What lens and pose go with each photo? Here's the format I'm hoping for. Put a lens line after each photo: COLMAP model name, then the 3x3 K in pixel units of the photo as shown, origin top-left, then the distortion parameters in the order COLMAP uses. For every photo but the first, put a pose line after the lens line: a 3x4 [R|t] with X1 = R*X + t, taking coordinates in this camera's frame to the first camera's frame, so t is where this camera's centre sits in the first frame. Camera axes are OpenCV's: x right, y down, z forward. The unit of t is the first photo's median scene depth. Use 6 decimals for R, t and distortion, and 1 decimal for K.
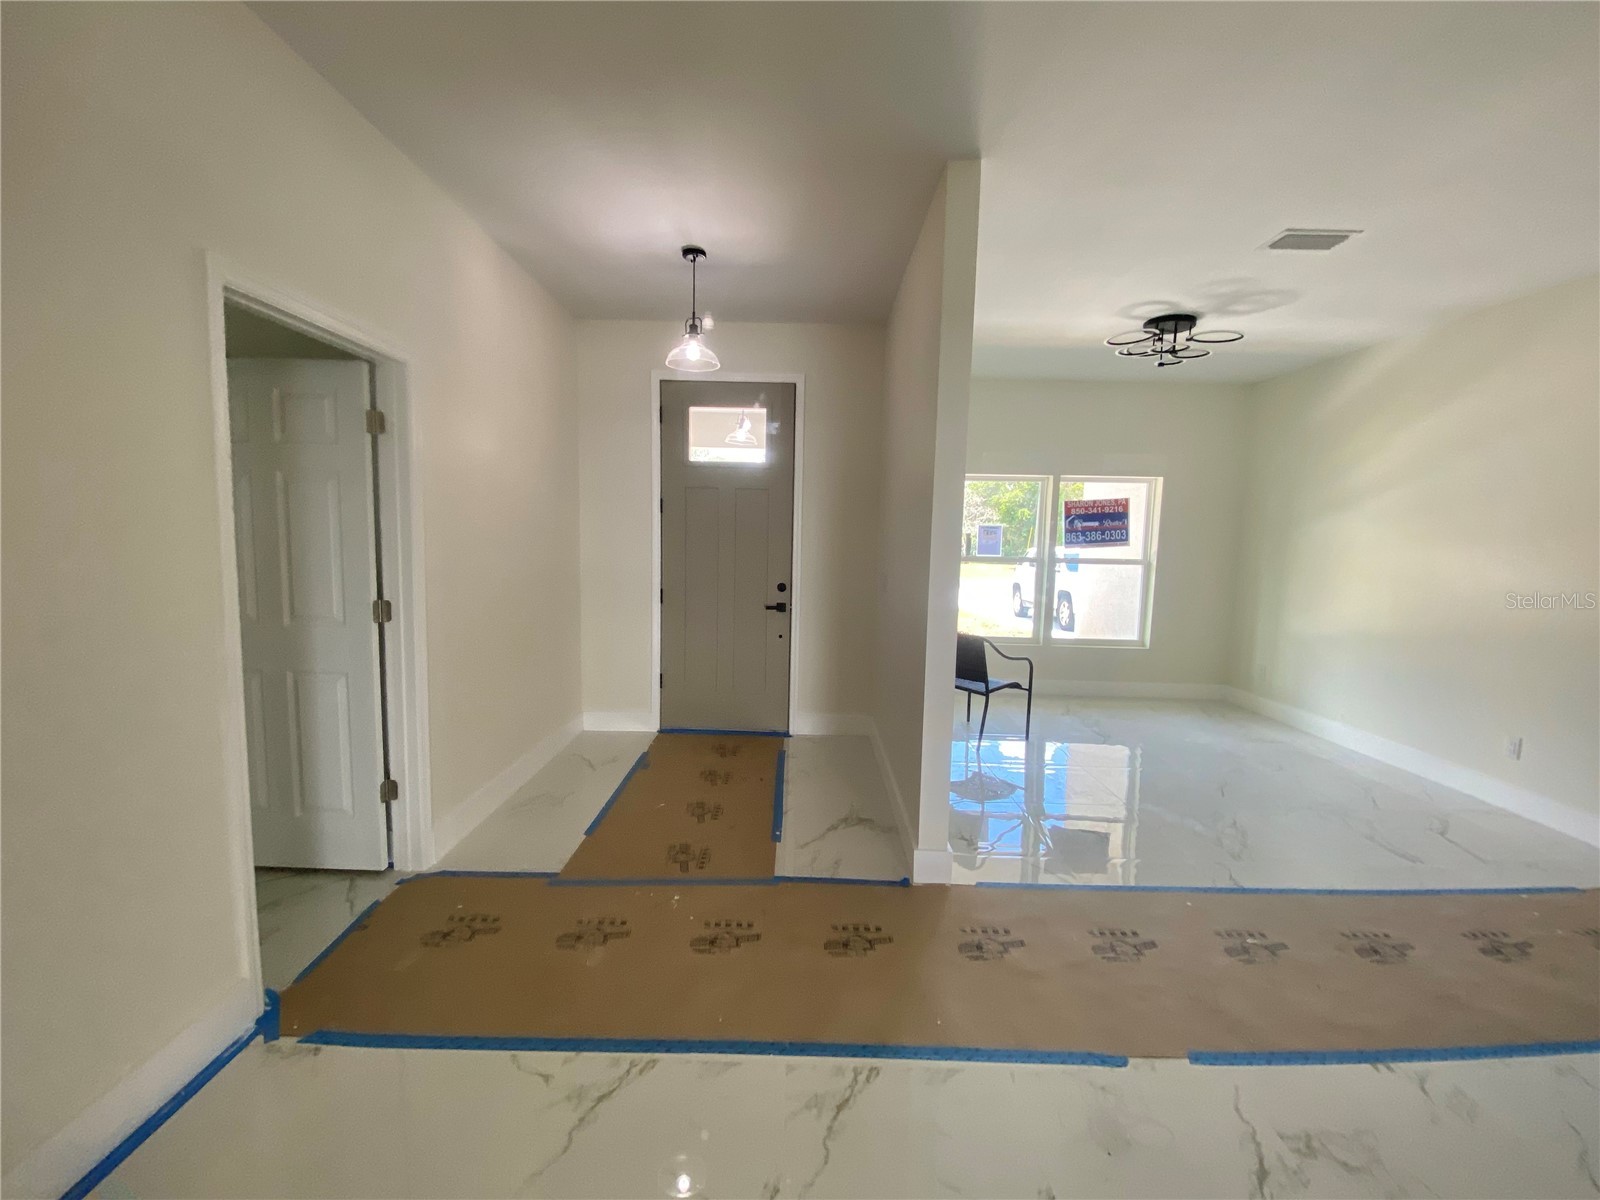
lens RADIAL K [[657.0, 0, 794.9], [0, 657.0, 600.1], [0, 0, 1]] dist [0.006891, -0.001080]
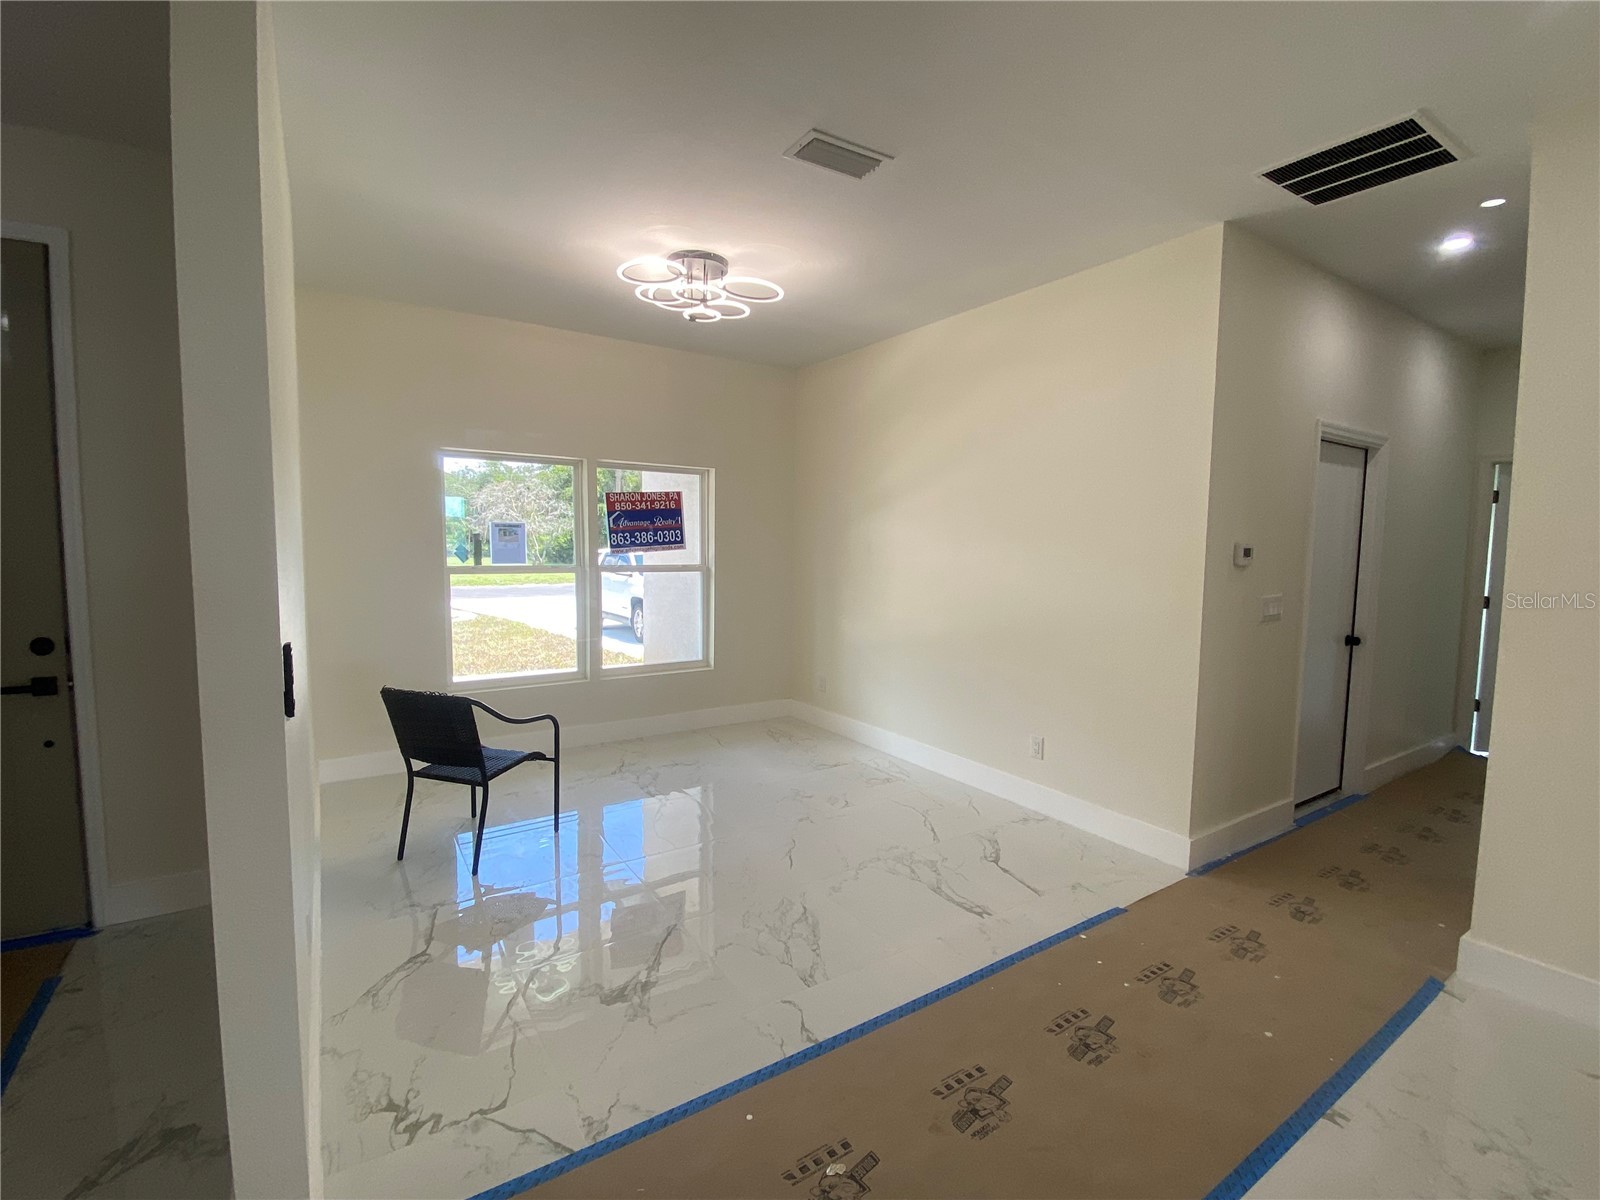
lens RADIAL K [[710.0, 0, 797.3], [0, 710.0, 599.9], [0, 0, 1]] dist [-0.001095, -0.000116]
pose [[0.830719, -0.054987, 0.553970, 0.125081], [0.056178, 0.998310, 0.014850, -0.023661], [-0.553851, 0.018785, 0.832404, 0.174211]]
